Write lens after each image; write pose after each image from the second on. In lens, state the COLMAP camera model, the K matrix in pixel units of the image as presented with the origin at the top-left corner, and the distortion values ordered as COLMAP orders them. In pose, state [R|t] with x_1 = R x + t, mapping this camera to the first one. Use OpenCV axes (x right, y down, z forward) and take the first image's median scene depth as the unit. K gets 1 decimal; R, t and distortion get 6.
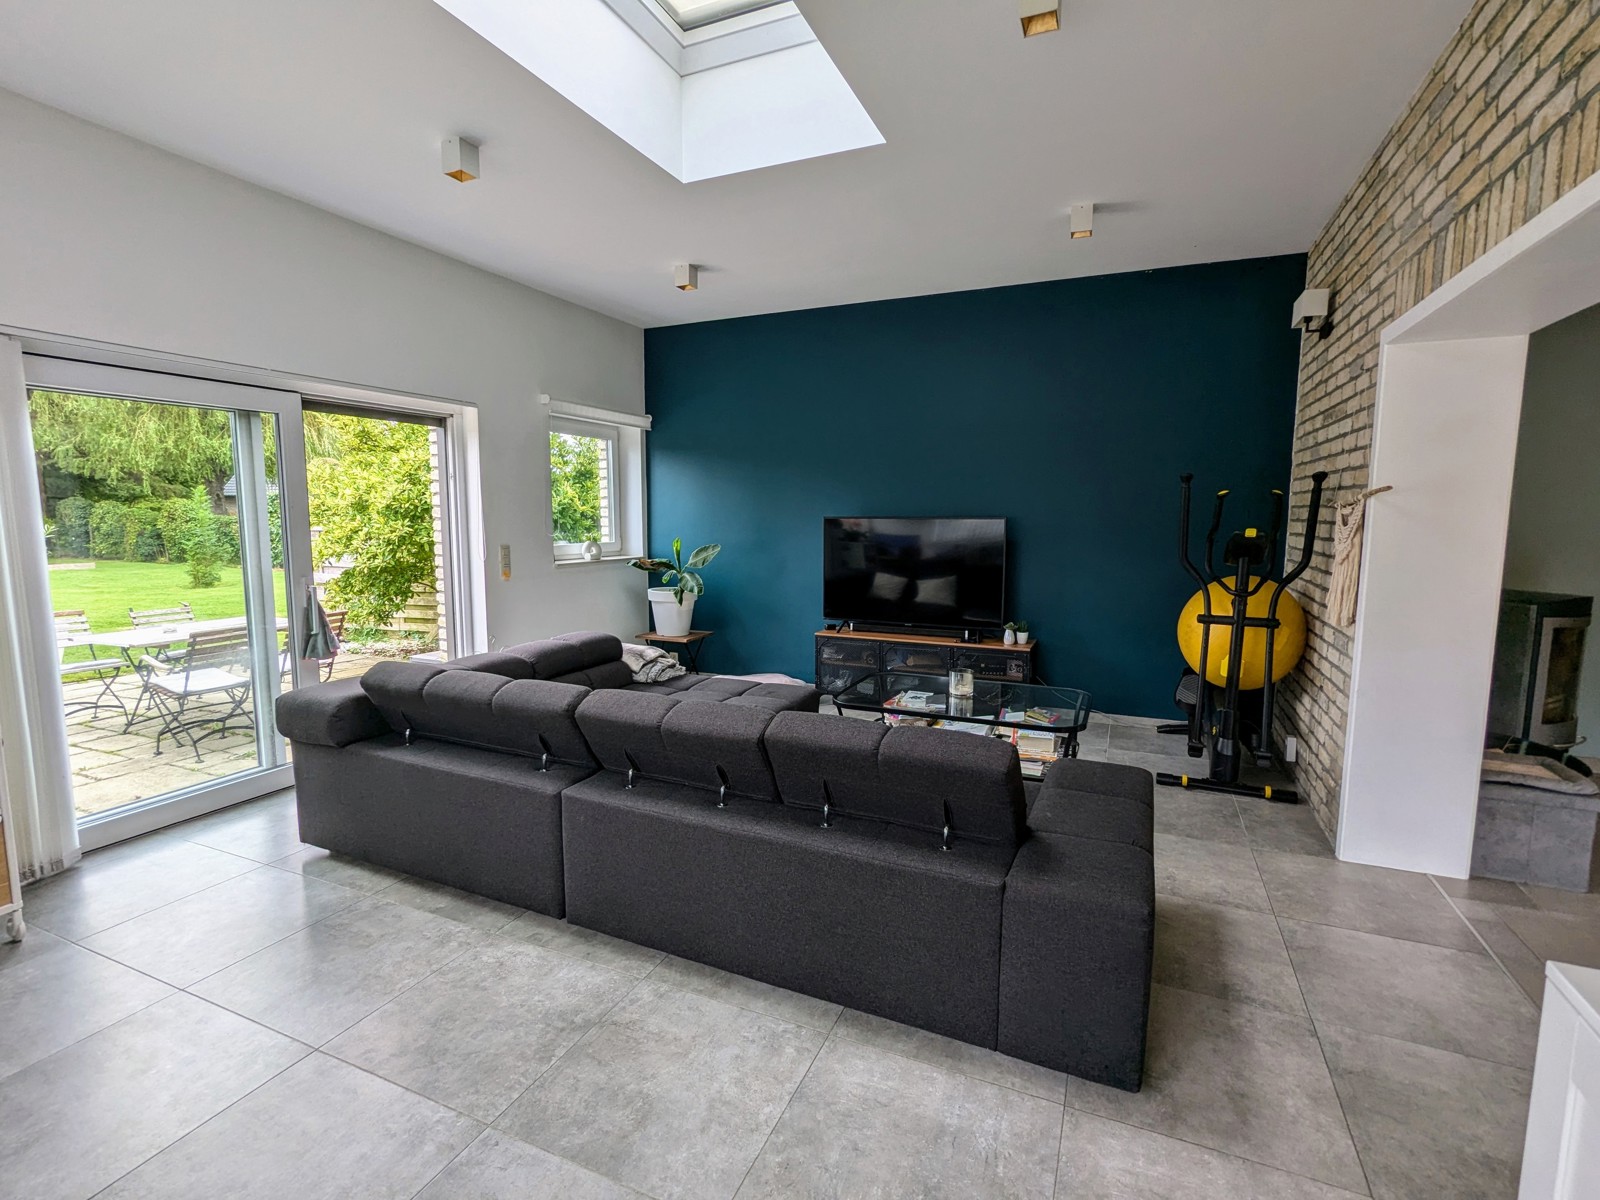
lens RADIAL K [[757.6, 0, 794.7], [0, 757.6, 595.3], [0, 0, 1]] dist [0.000567, 0.002472]
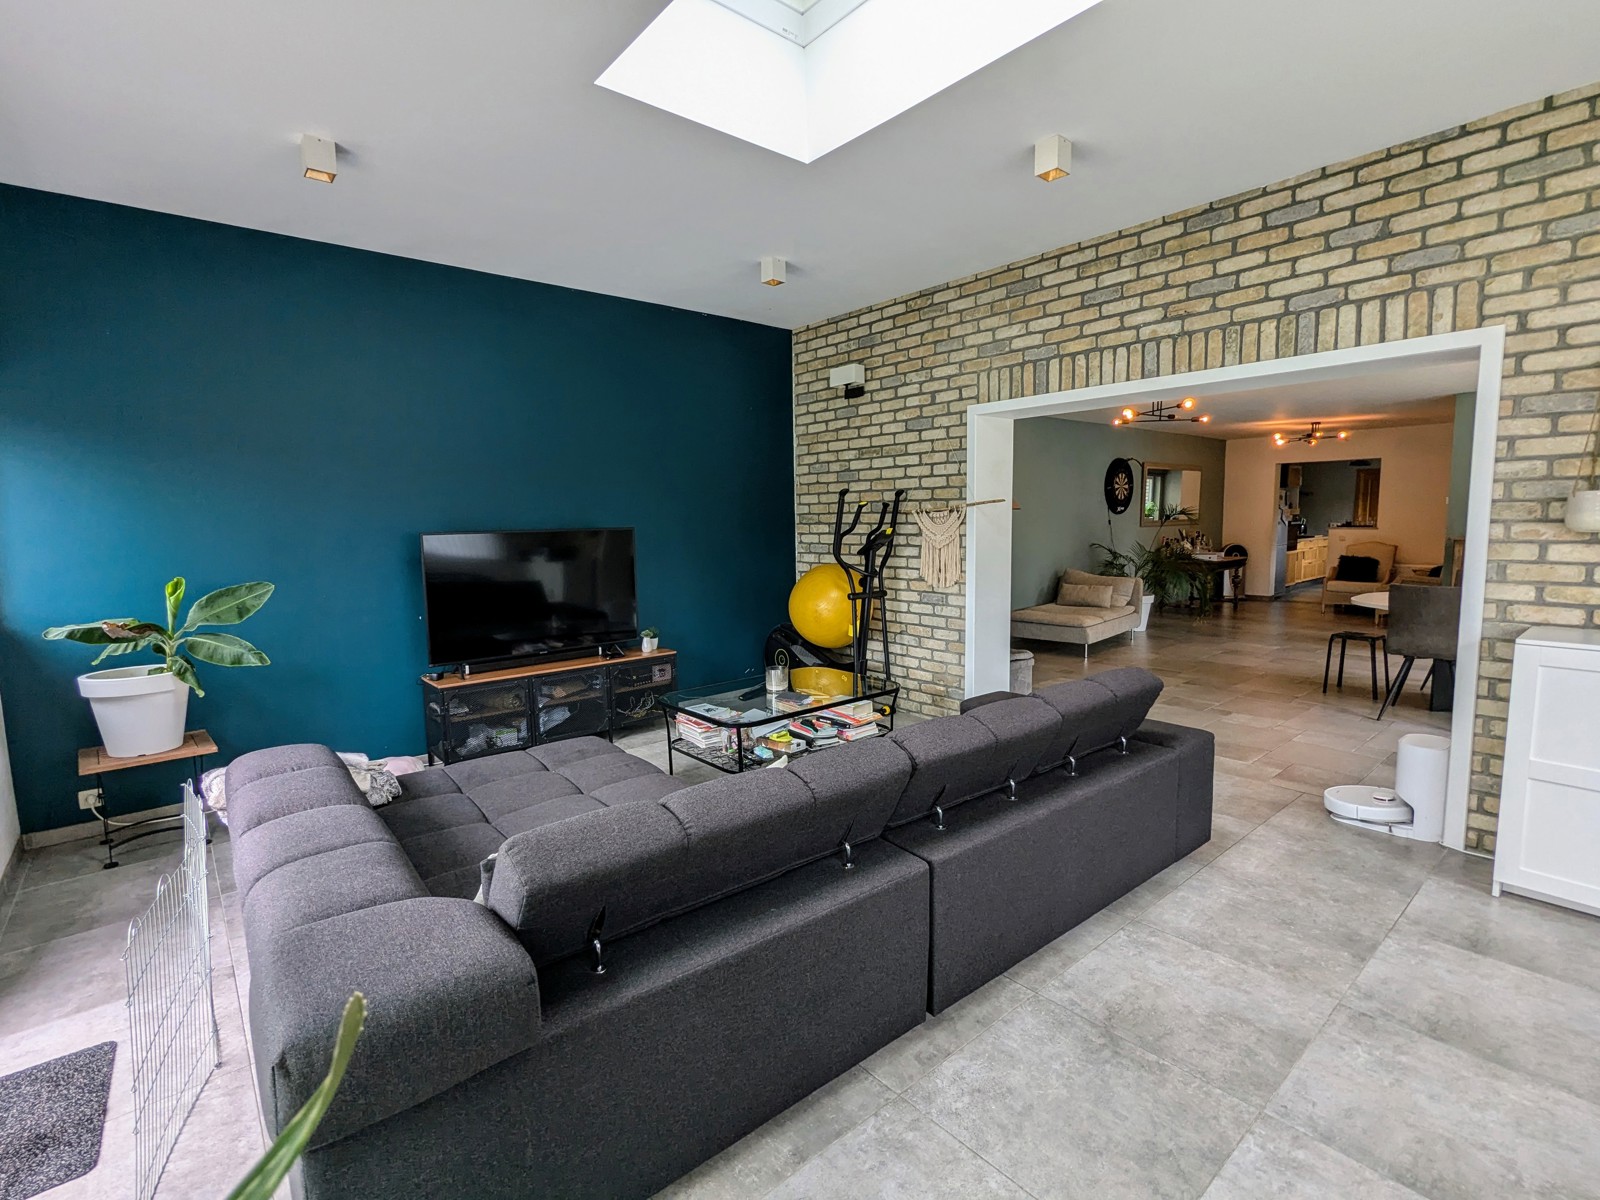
lens RADIAL K [[757.6, 0, 796.4], [0, 757.6, 598.6], [0, 0, 1]] dist [0.000567, 0.002472]
pose [[0.431784, -0.108649, 0.895409, -0.589607], [0.117956, 0.990995, 0.063366, -0.051744], [-0.894231, 0.078259, 0.440712, 0.407926]]
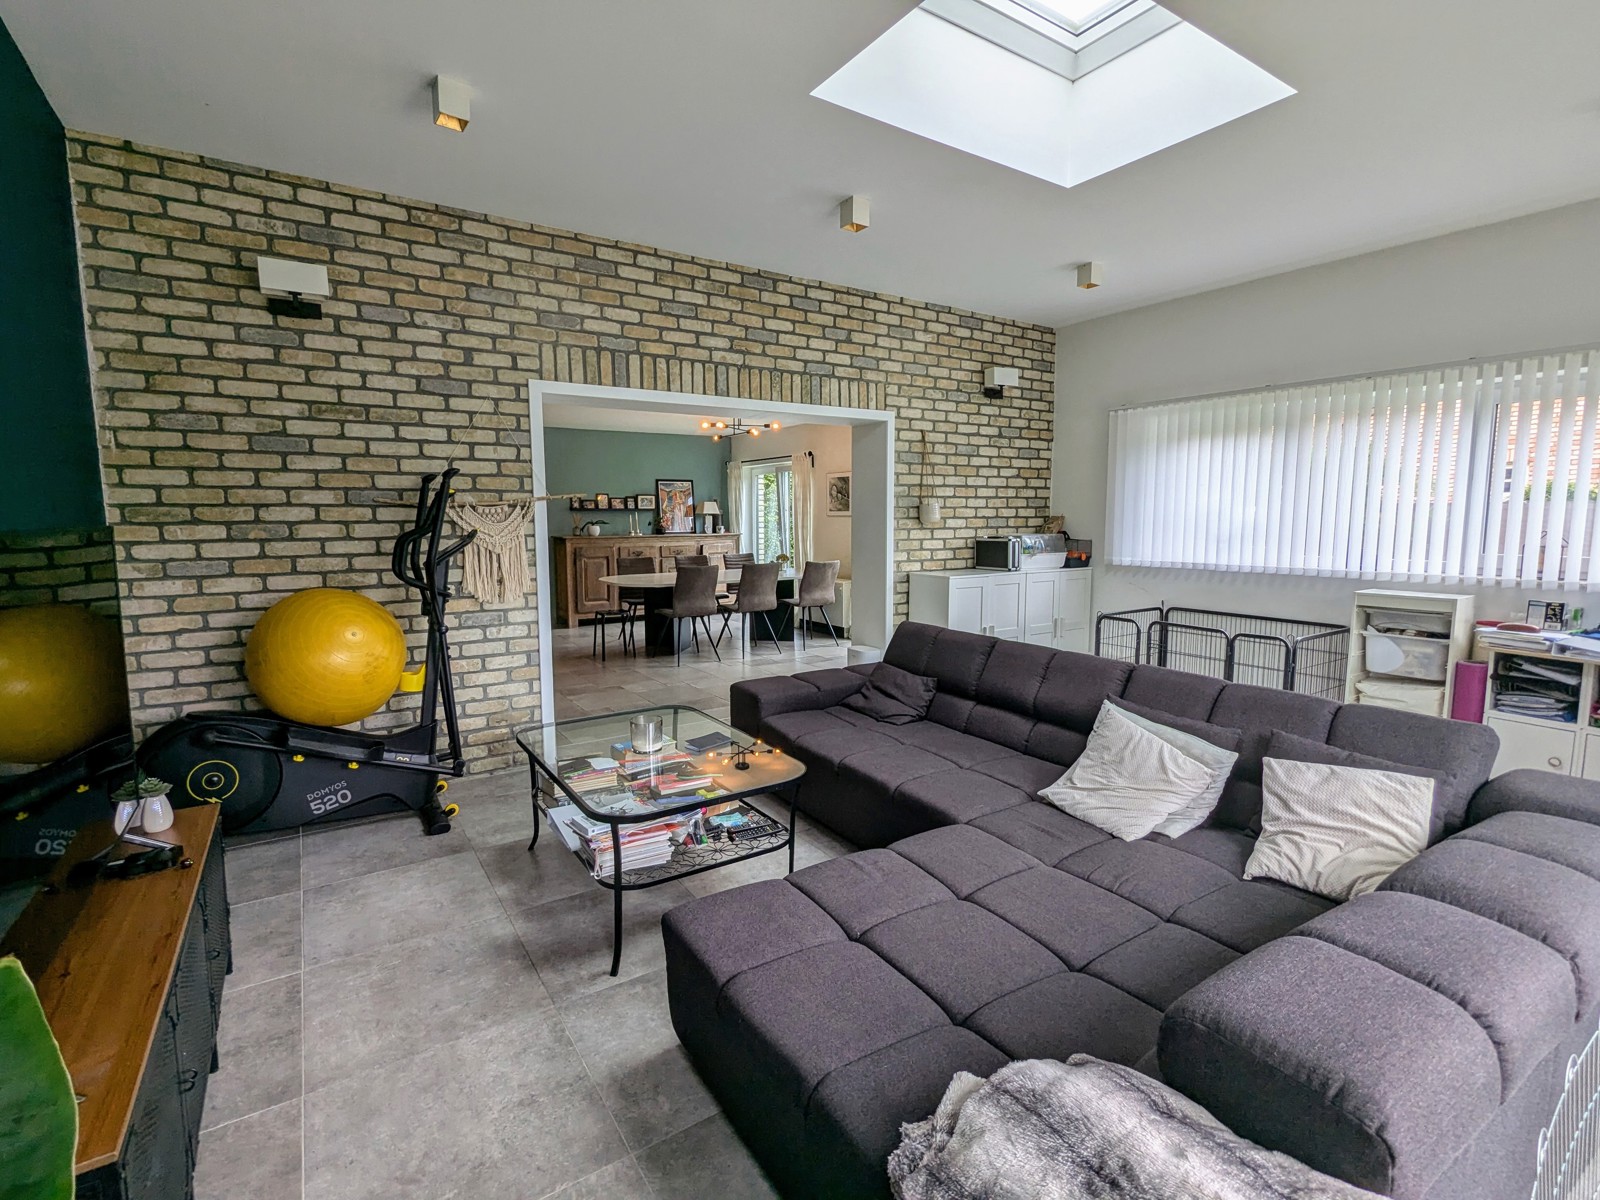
lens RADIAL K [[757.6, 0, 788.4], [0, 757.6, 595.5], [0, 0, 1]] dist [0.000567, 0.002472]
pose [[-0.838730, -0.057094, 0.541547, -0.249101], [0.061755, 0.978100, 0.198764, -0.134466], [-0.541035, 0.200152, -0.816835, 1.245982]]
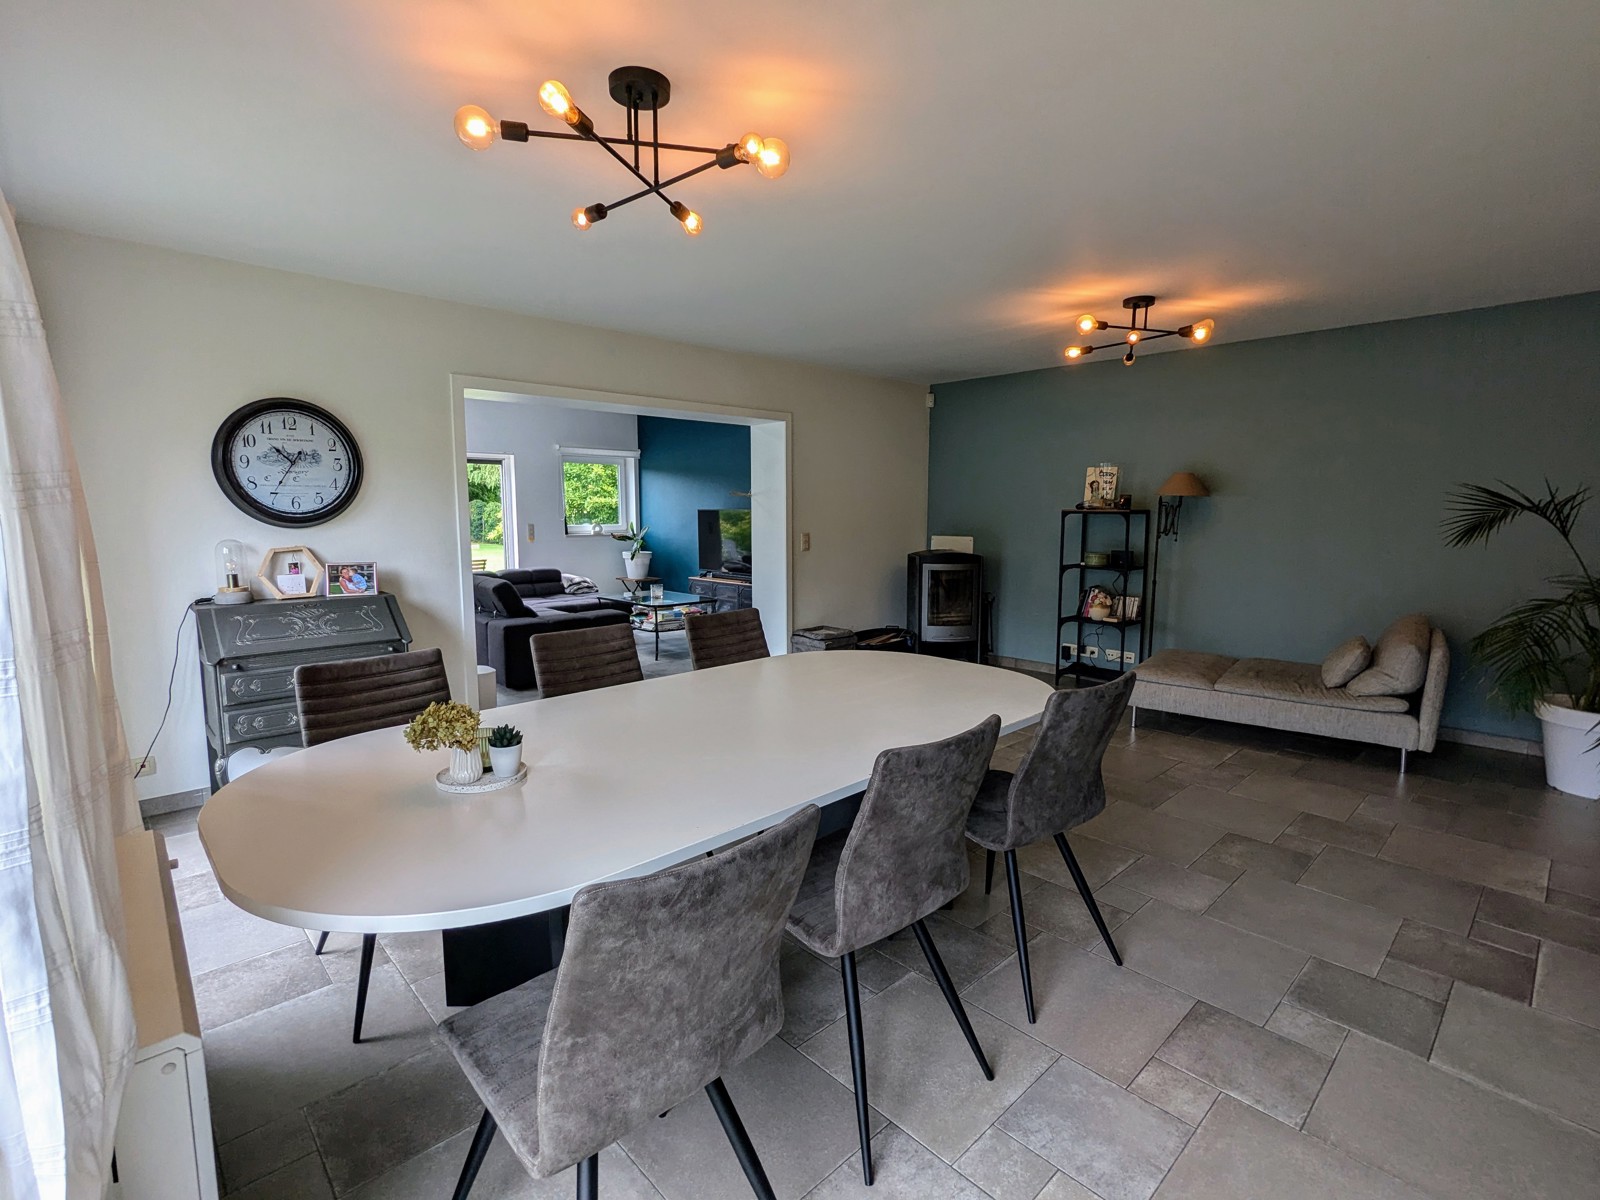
lens RADIAL K [[757.6, 0, 802.2], [0, 757.6, 602.3], [0, 0, 1]] dist [0.000567, 0.002472]
pose [[0.925060, 0.043741, -0.377293, 1.121436], [-0.039093, 0.999036, 0.019973, 0.076343], [0.377803, -0.003727, 0.925879, -0.602014]]
